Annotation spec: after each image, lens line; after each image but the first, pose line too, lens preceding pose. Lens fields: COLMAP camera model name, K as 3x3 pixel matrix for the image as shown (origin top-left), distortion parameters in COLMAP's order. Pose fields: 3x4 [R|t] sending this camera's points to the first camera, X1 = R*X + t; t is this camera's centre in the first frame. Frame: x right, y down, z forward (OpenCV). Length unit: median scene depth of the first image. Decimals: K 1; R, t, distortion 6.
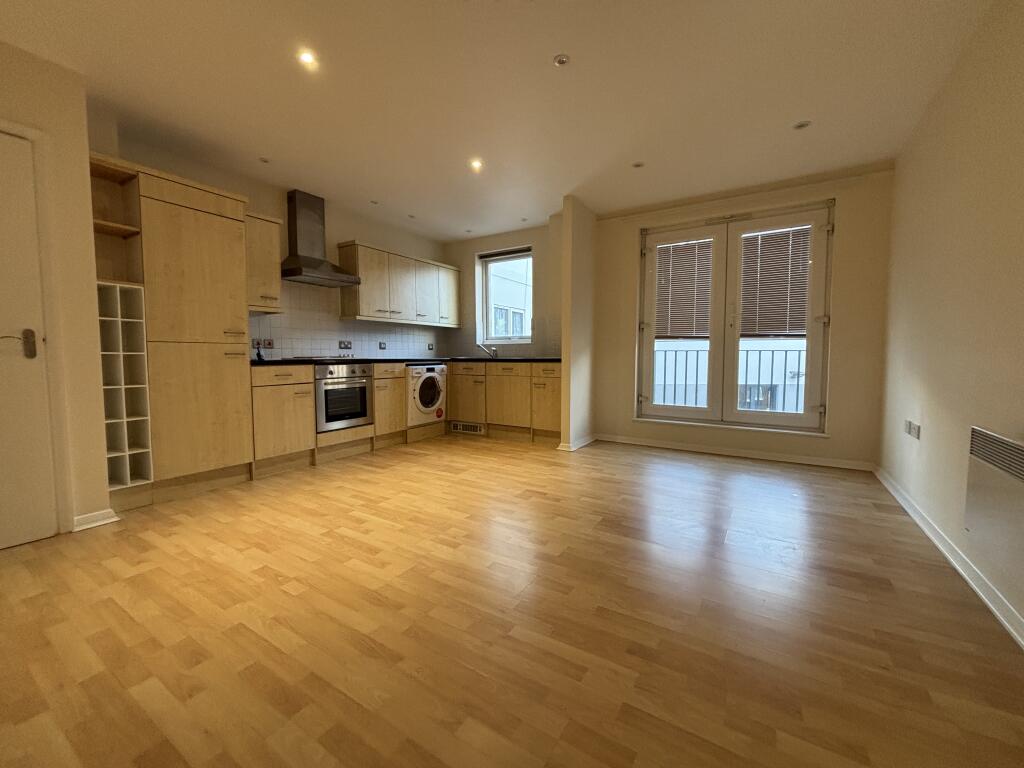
lens RADIAL K [[413.4, 0, 515.7], [0, 413.4, 379.2], [0, 0, 1]] dist [0.000425, -0.000023]
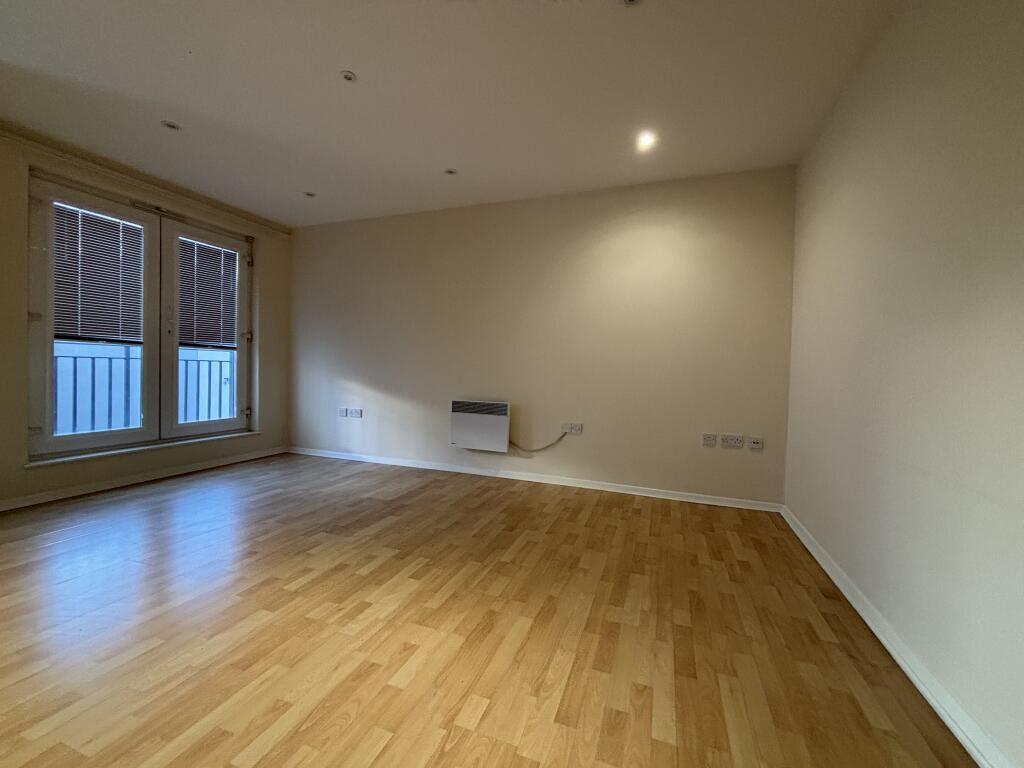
lens RADIAL K [[413.4, 0, 515.7], [0, 413.4, 379.2], [0, 0, 1]] dist [0.000425, -0.000023]
pose [[-0.202273, -0.027988, 0.978929, -0.523275], [0.036865, 0.998665, 0.036170, -0.031940], [-0.978635, 0.043405, -0.200971, 0.450040]]
